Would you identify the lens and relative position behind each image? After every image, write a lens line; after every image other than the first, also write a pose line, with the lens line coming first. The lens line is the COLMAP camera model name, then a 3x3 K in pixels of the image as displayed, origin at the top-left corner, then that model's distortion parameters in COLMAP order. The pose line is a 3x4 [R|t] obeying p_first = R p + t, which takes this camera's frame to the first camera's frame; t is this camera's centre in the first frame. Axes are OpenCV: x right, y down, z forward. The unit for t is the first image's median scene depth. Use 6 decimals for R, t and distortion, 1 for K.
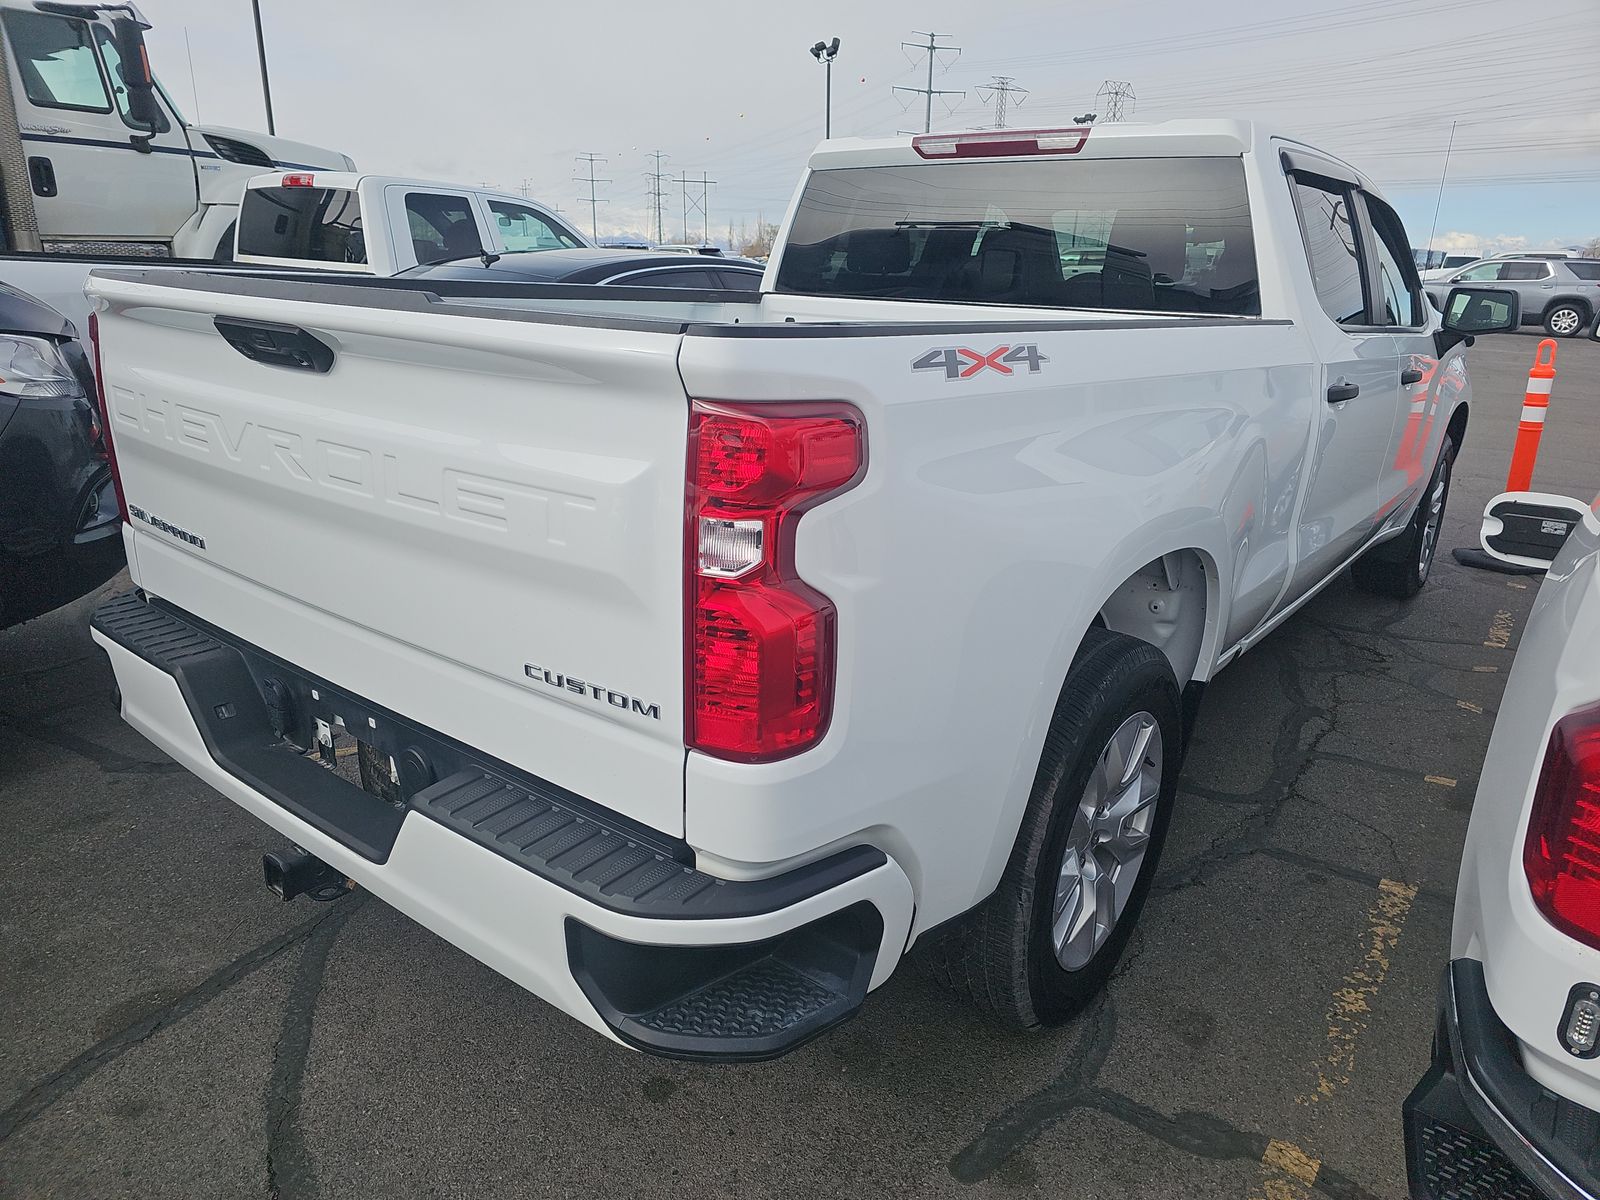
lens RADIAL K [[1071.1, 0, 803.6], [0, 1071.1, 592.2], [0, 0, 1]] dist [0.004783, 0.001383]
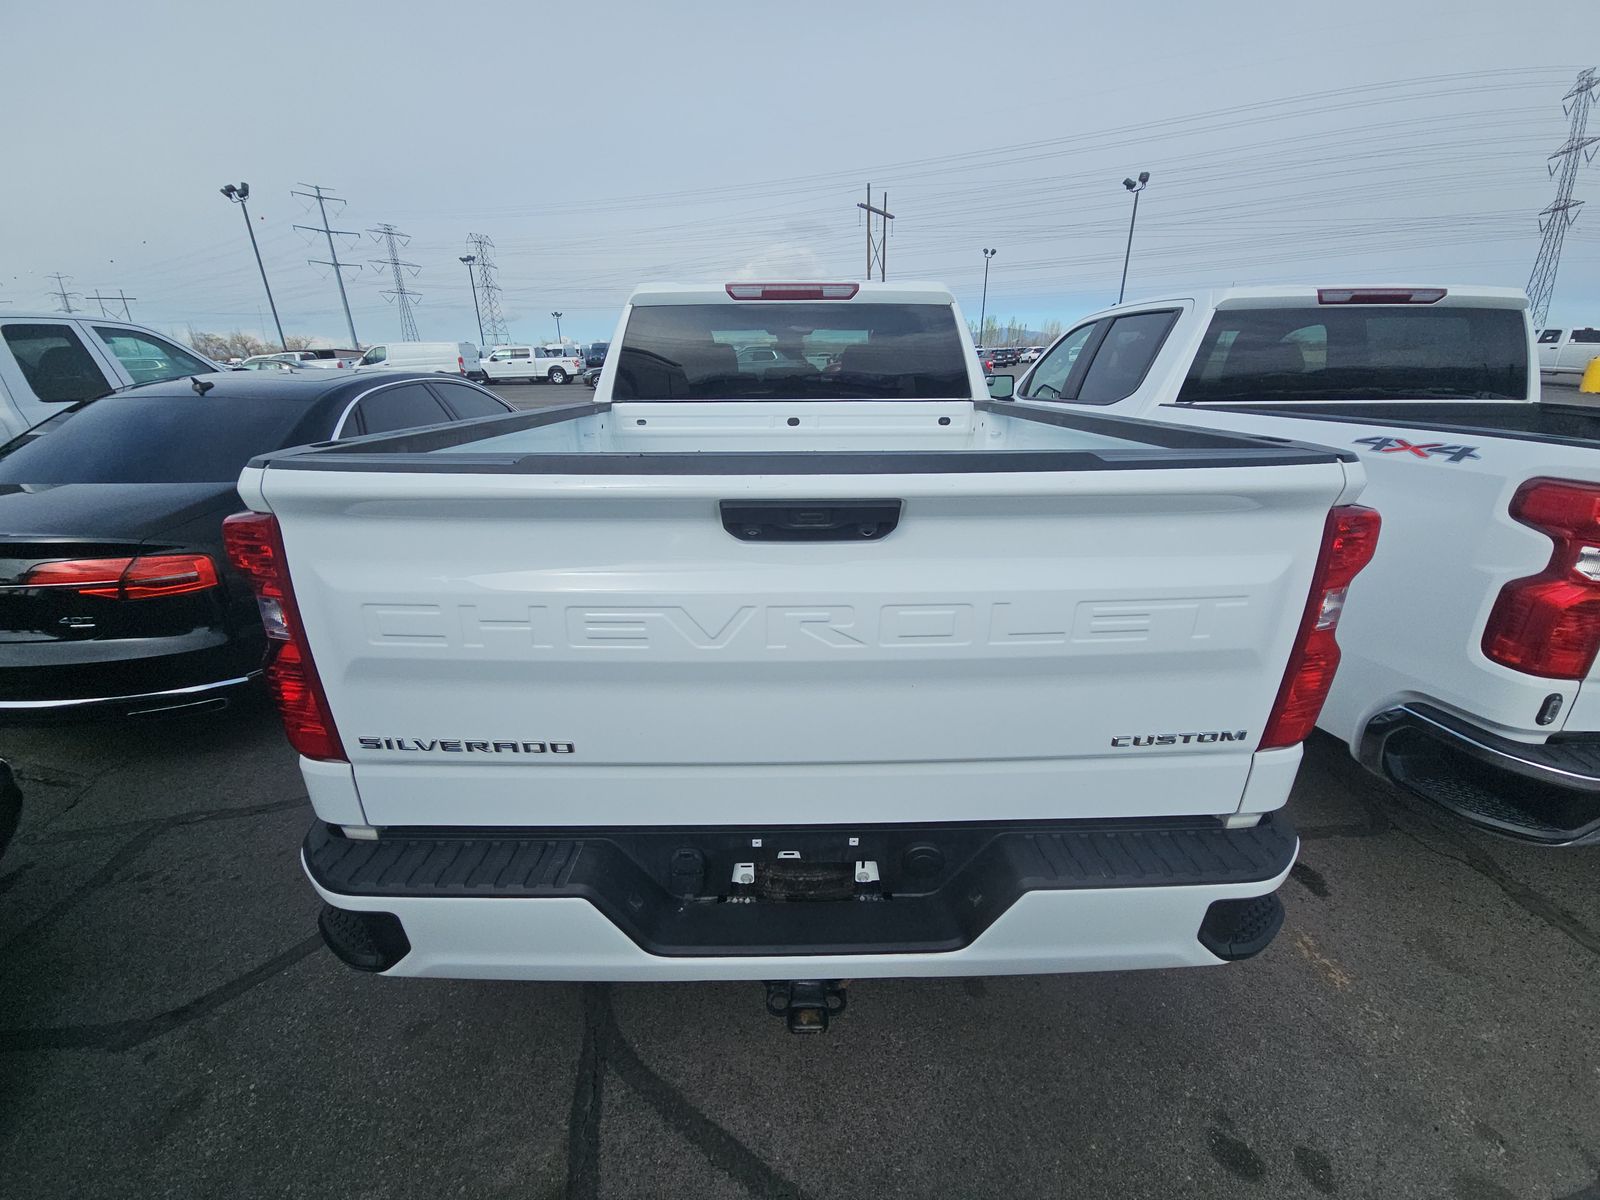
lens RADIAL K [[647.9, 0, 795.0], [0, 647.9, 608.4], [0, 0, 1]] dist [0.025347, -0.019934]
pose [[0.780048, -0.256773, 0.570607, -0.574452], [0.214458, 0.966399, 0.141703, -0.161842], [-0.587820, 0.011836, 0.808905, 0.367768]]
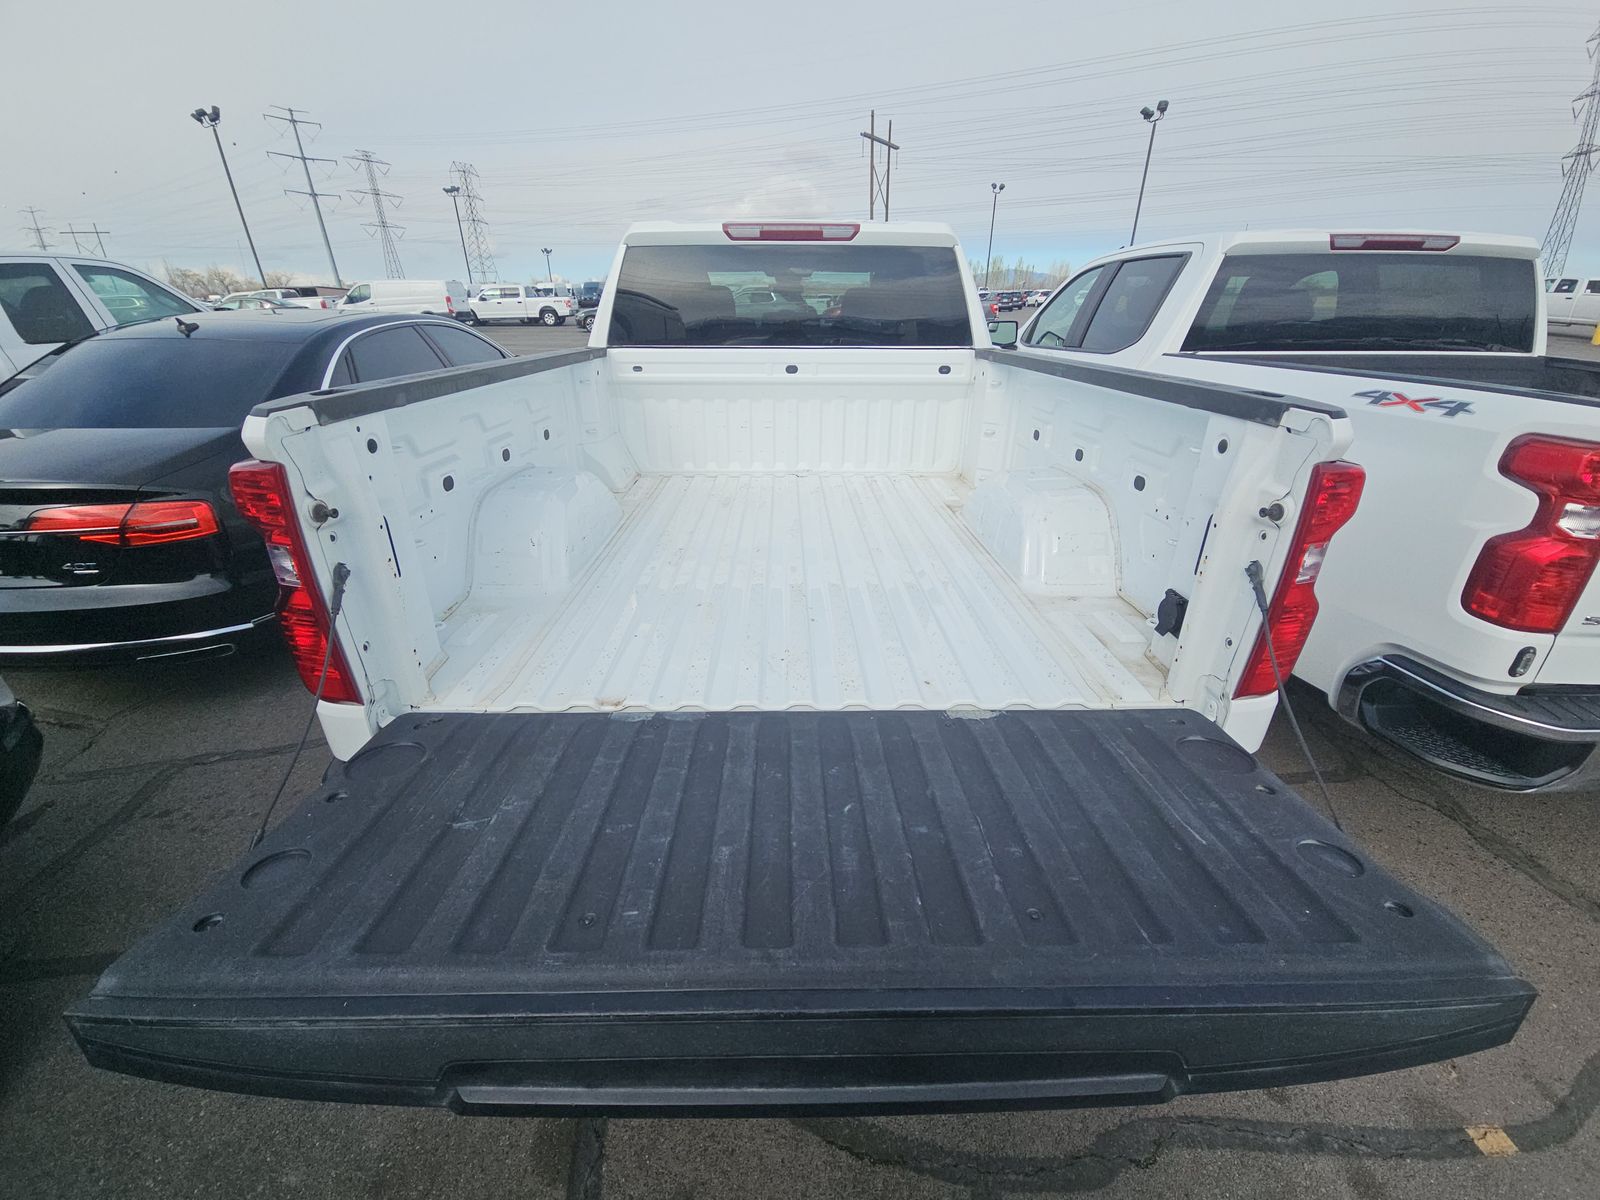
lens RADIAL K [[645.9, 0, 795.9], [0, 645.9, 609.1], [0, 0, 1]] dist [0.029465, -0.021339]
pose [[0.778710, -0.295285, 0.553550, -0.581614], [0.207733, 0.953899, 0.216616, -0.163674], [-0.591995, -0.053691, 0.804152, 0.356326]]
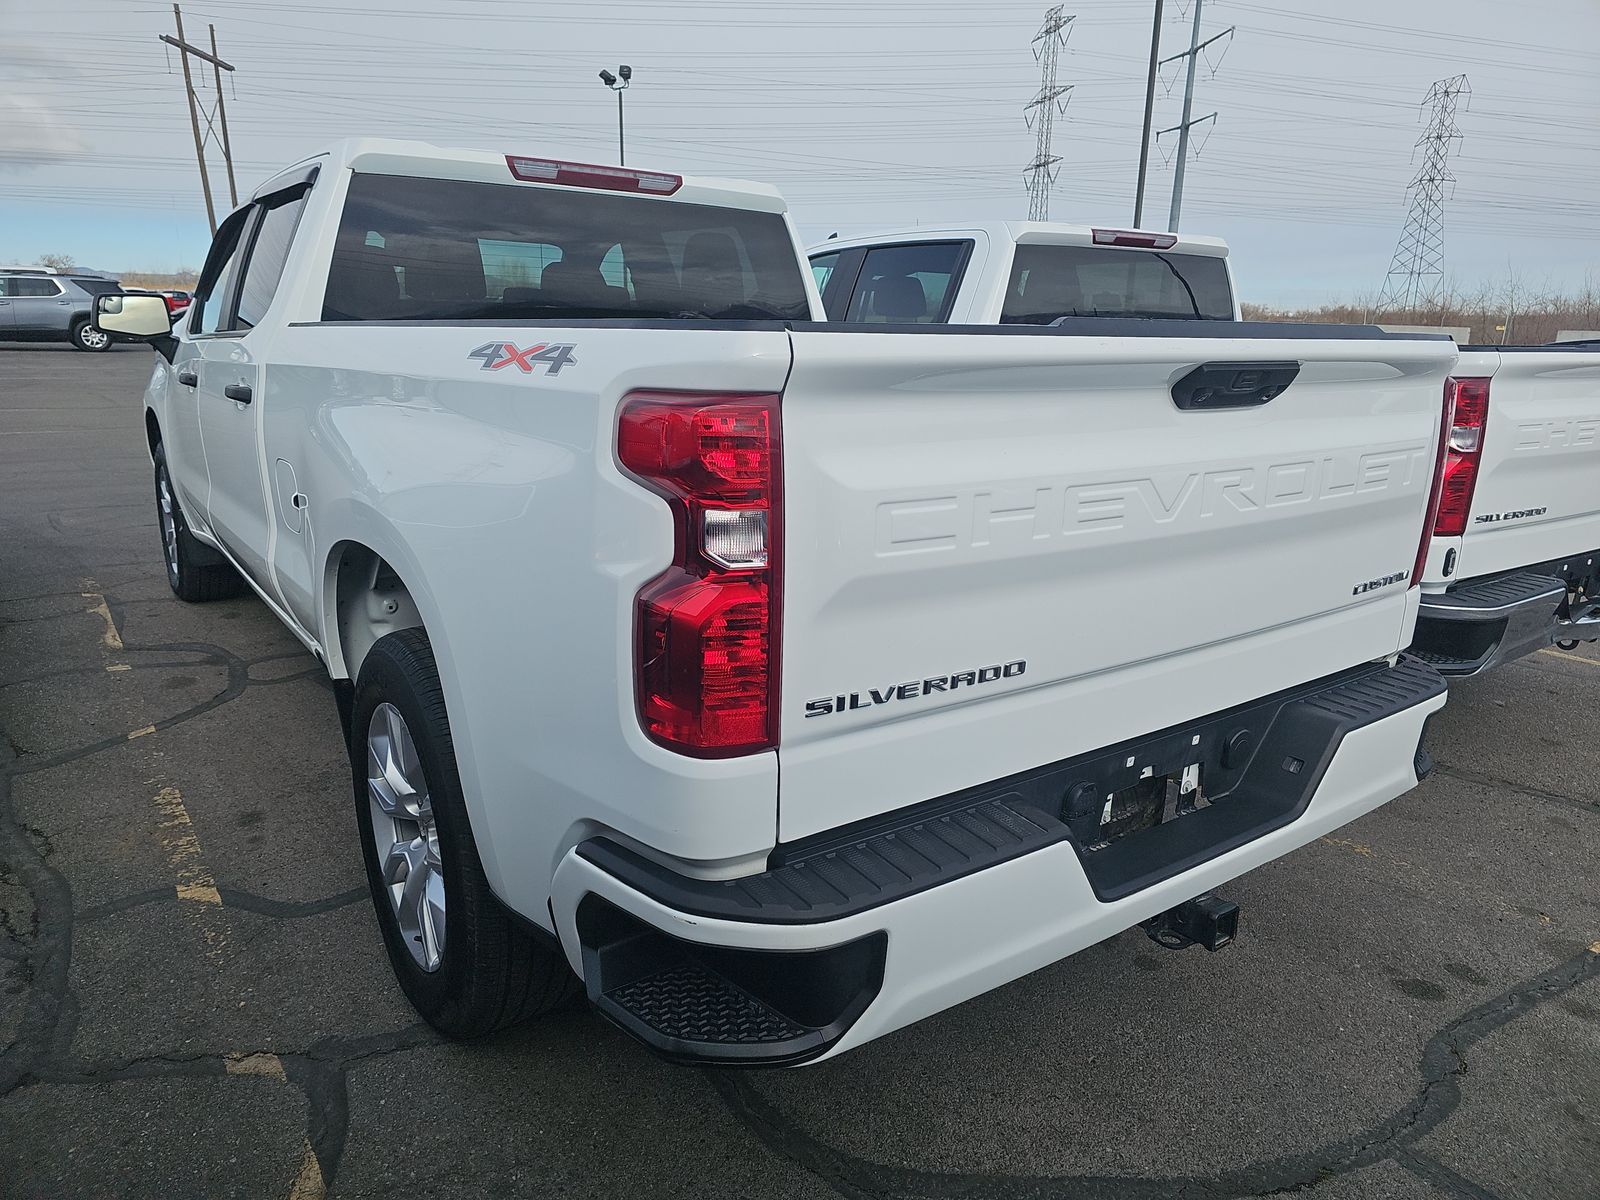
lens RADIAL K [[1057.7, 0, 800.0], [0, 1057.7, 600.0], [0, 0, 1]] dist [0.060922, -0.049092]
pose [[0.281196, -0.266529, 0.921895, -1.071326], [0.272482, 0.943294, 0.189603, -0.230952], [-0.920153, 0.197885, 0.337875, 0.728491]]
